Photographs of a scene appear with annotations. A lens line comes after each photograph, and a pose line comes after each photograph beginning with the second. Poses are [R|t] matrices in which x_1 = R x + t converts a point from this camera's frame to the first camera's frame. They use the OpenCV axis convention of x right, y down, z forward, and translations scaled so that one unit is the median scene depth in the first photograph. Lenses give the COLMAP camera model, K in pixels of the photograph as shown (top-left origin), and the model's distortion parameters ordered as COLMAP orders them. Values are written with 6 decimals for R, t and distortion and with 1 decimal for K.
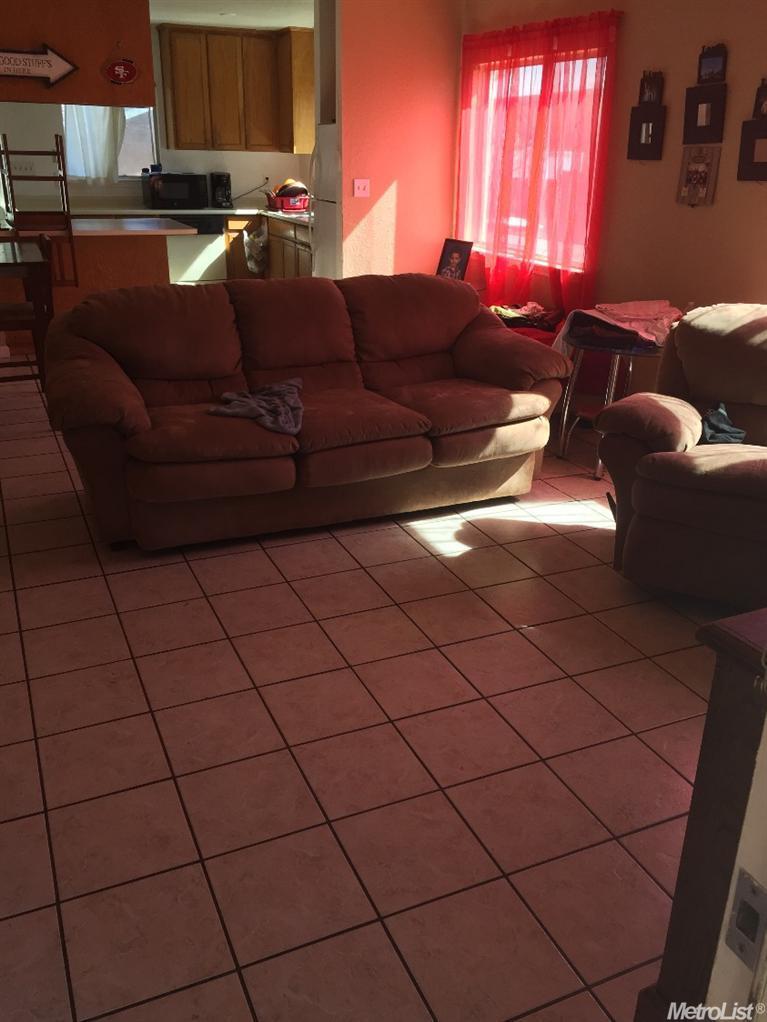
lens RADIAL K [[889.1, 0, 389.0], [0, 889.1, 514.7], [0, 0, 1]] dist [0.084884, -0.103364]
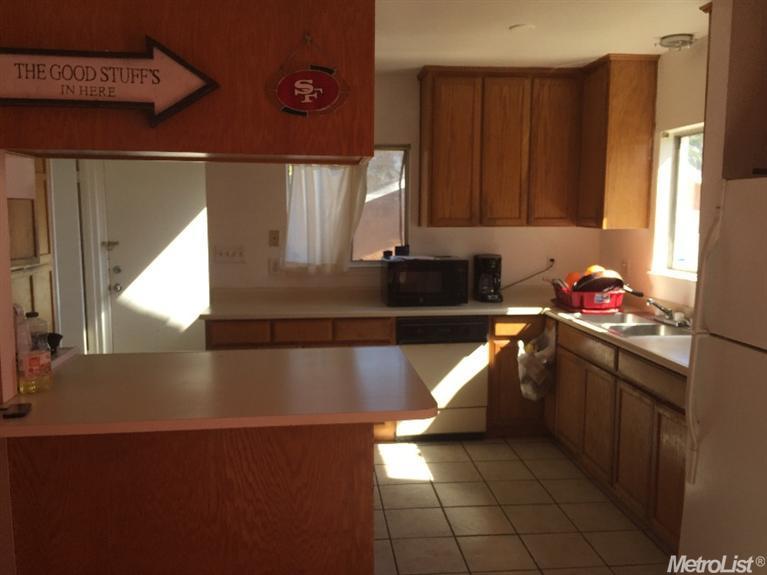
lens RADIAL K [[667.3, 0, 383.5], [0, 667.3, 287.5], [0, 0, 1]] dist [0.084884, -0.103364]
pose [[0.950907, 0.017737, -0.308967, -0.105284], [-0.101422, 0.961081, -0.256976, -0.217664], [0.292384, 0.275696, 0.915698, 0.513725]]
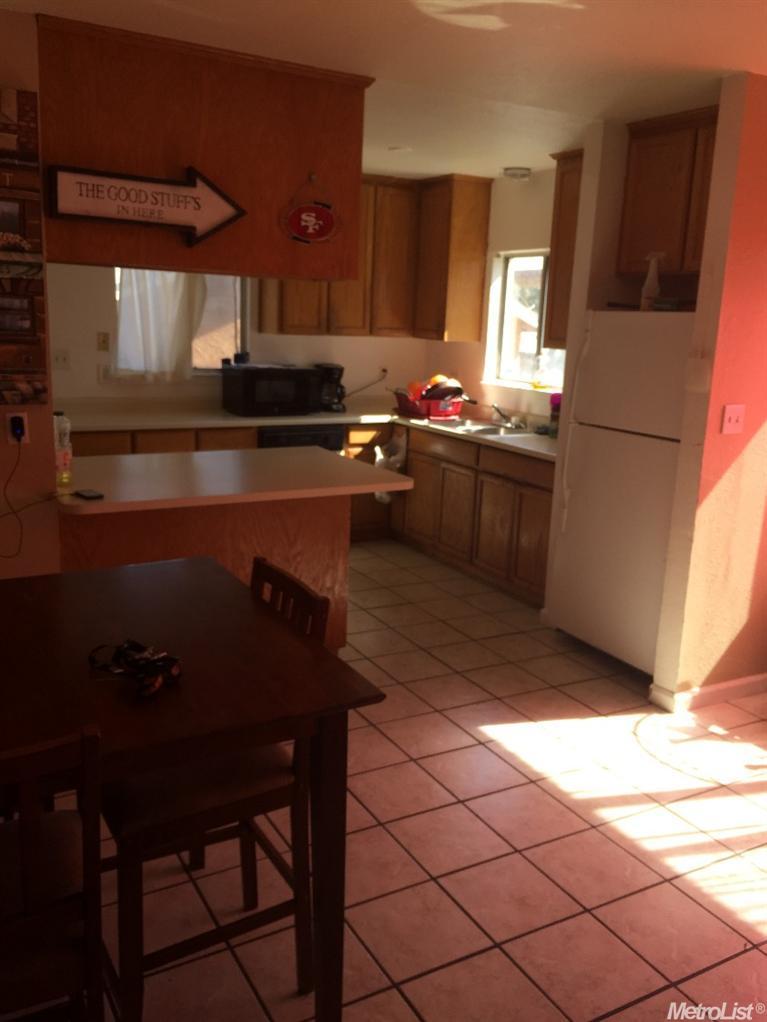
lens RADIAL K [[889.1, 0, 389.0], [0, 889.1, 514.7], [0, 0, 1]] dist [0.084884, -0.103364]
pose [[0.995315, -0.002519, 0.096648, -0.216606], [0.018050, 0.986926, -0.160161, -0.155131], [-0.094981, 0.161155, 0.982348, 0.336591]]
